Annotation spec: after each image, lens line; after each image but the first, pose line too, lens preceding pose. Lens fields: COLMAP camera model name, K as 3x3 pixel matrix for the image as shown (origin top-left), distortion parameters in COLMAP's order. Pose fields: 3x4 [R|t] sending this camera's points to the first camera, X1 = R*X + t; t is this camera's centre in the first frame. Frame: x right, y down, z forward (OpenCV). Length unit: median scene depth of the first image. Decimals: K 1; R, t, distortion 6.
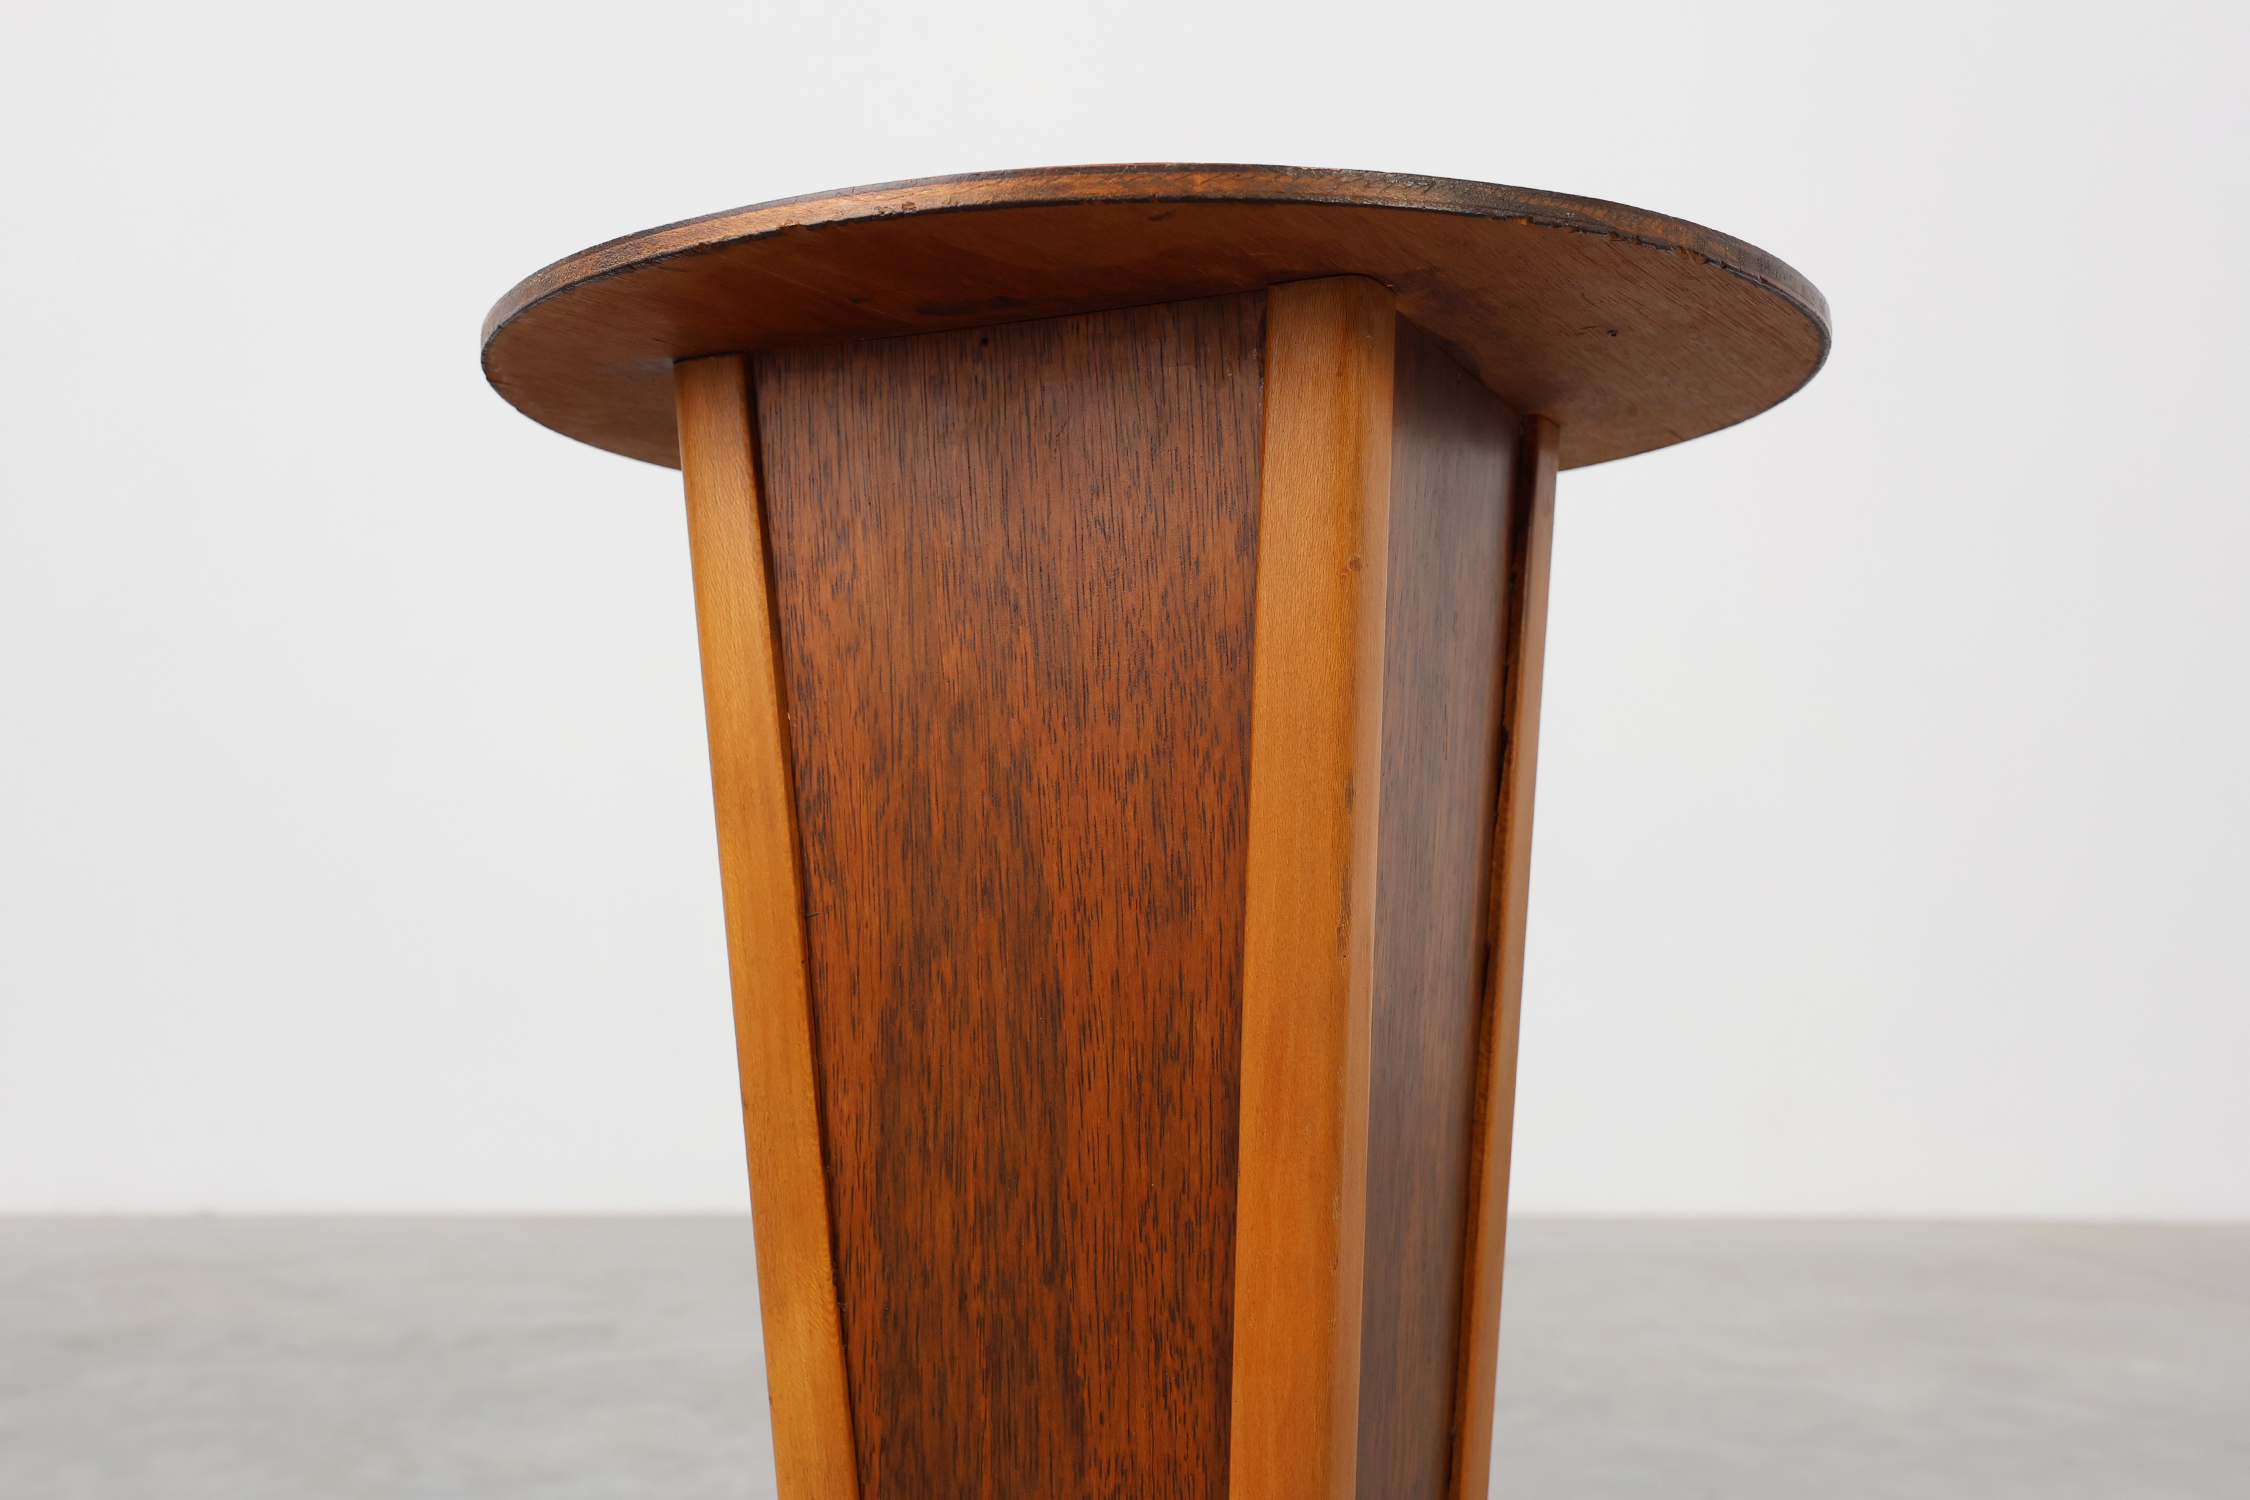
lens RADIAL K [[2085.1, 0, 1068.4], [0, 2085.1, 916.5], [0, 0, 1]] dist [0.018639, 0.000000]
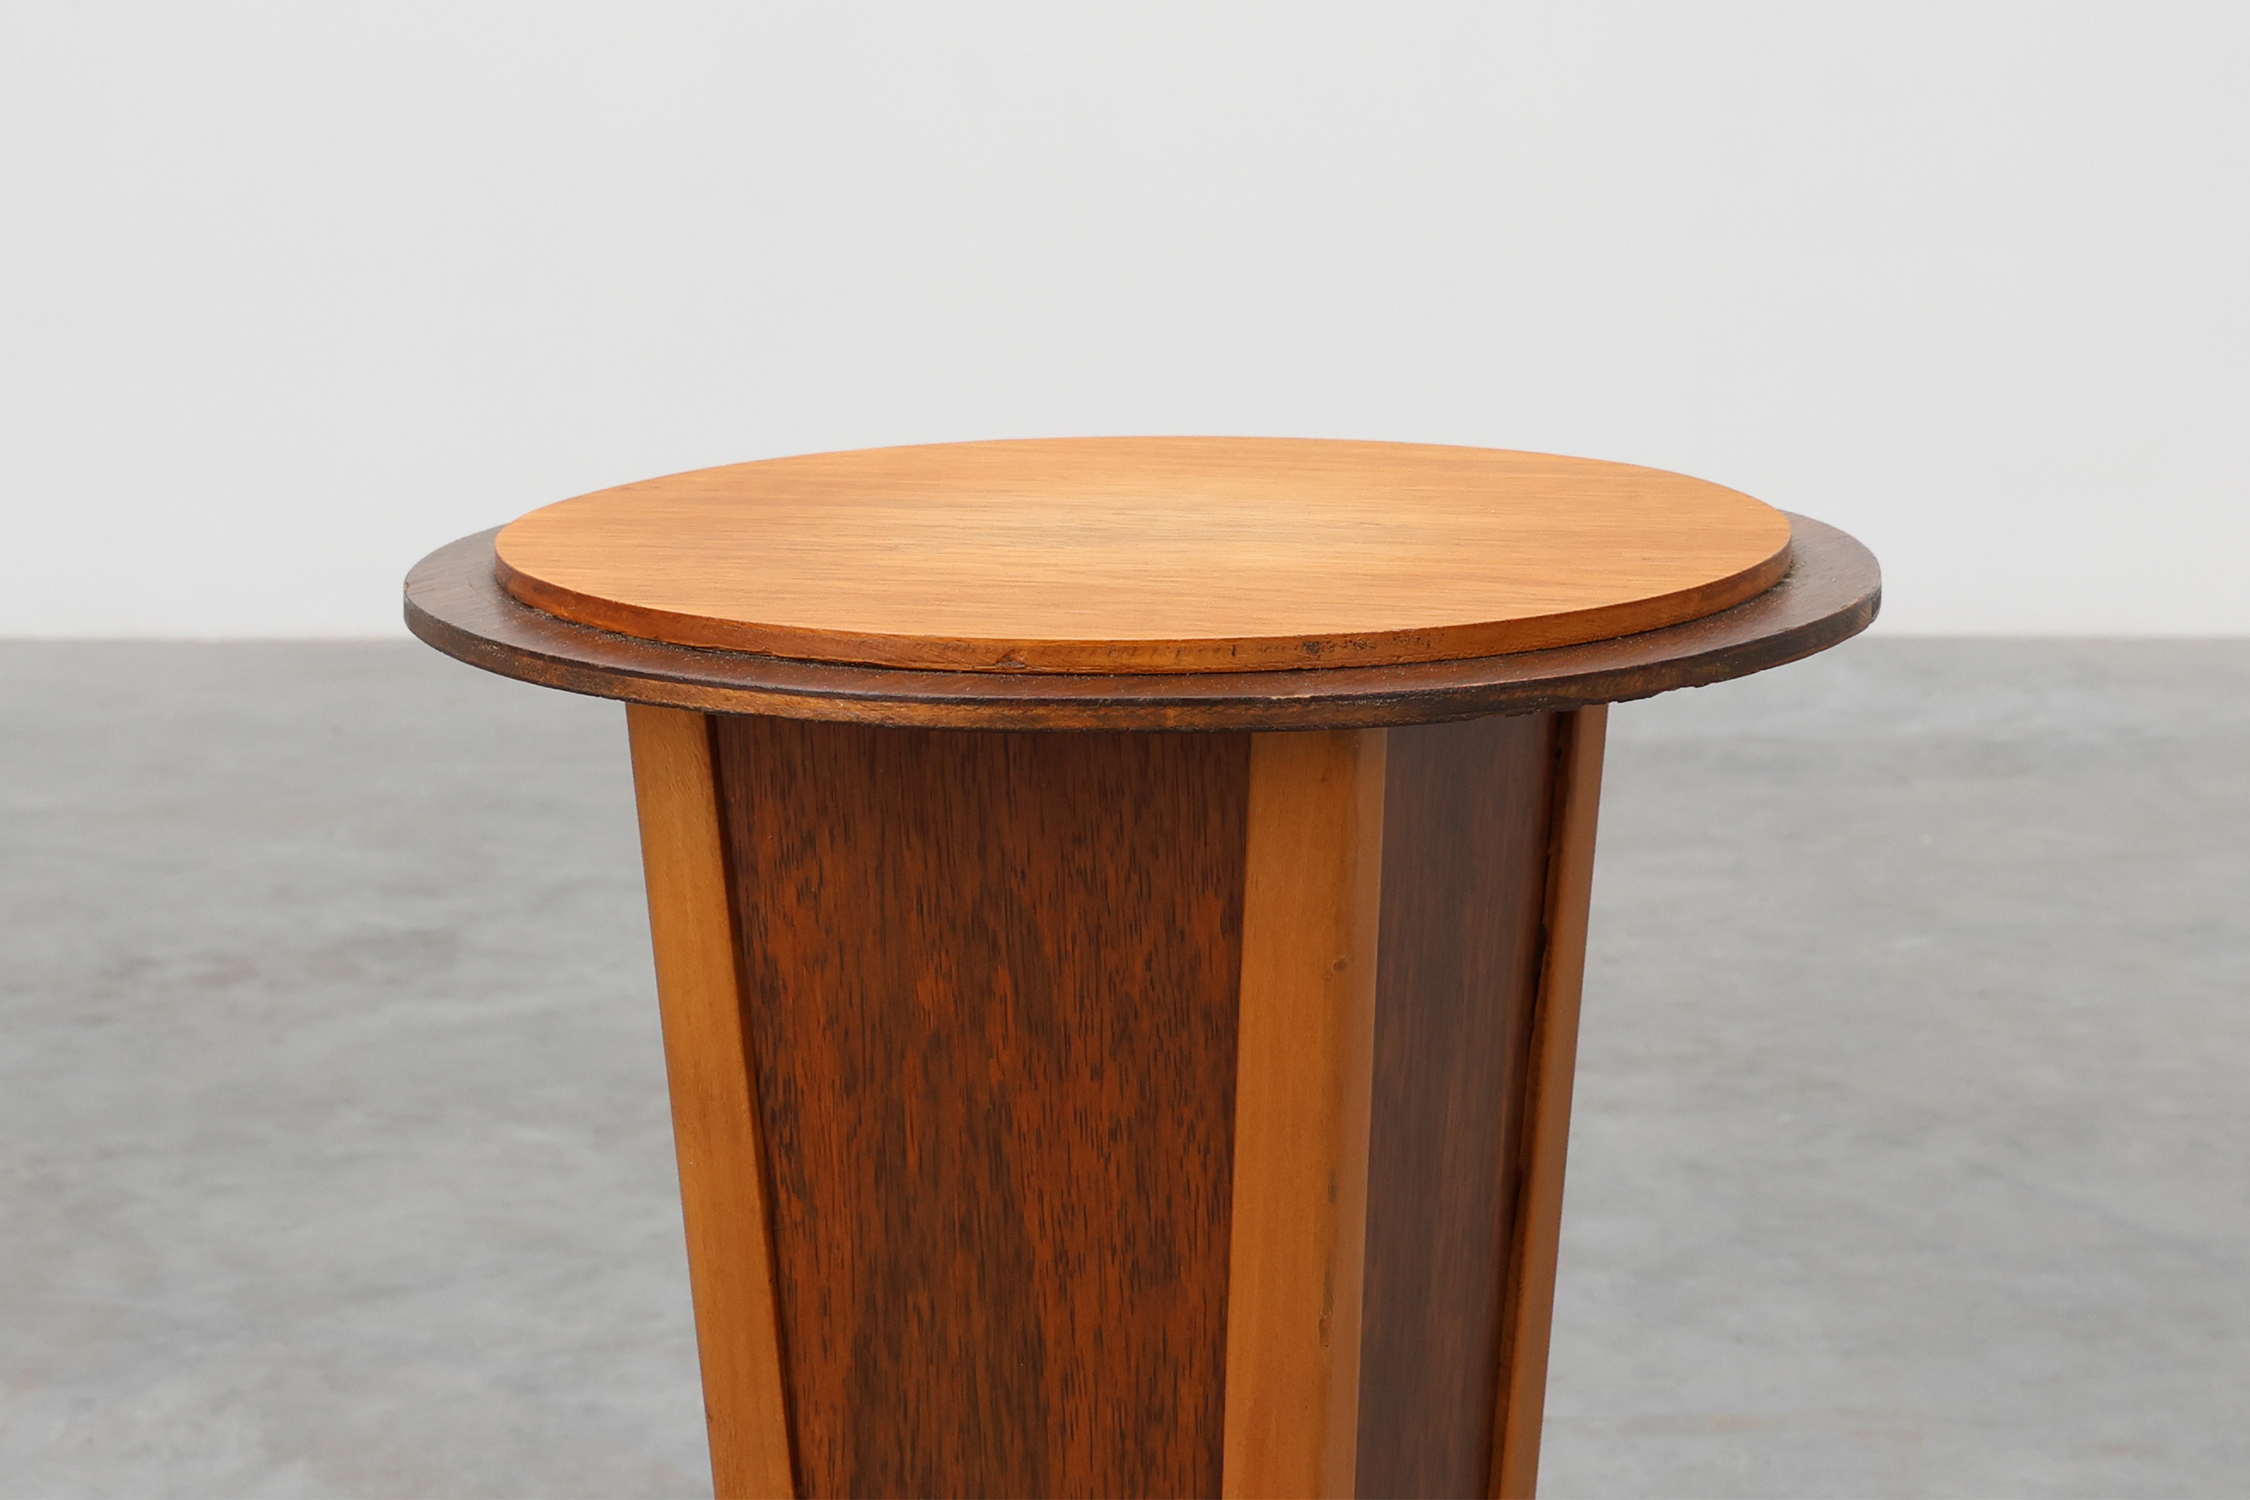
lens RADIAL K [[3337.8, 0, 1142.4], [0, 3337.8, 763.7], [0, 0, 1]] dist [0.000785, 0.000000]
pose [[0.999828, -0.001003, 0.018509, 0.014181], [-0.001390, 0.991673, 0.128776, -0.425724], [-0.018484, -0.128779, 0.991501, -0.497694]]
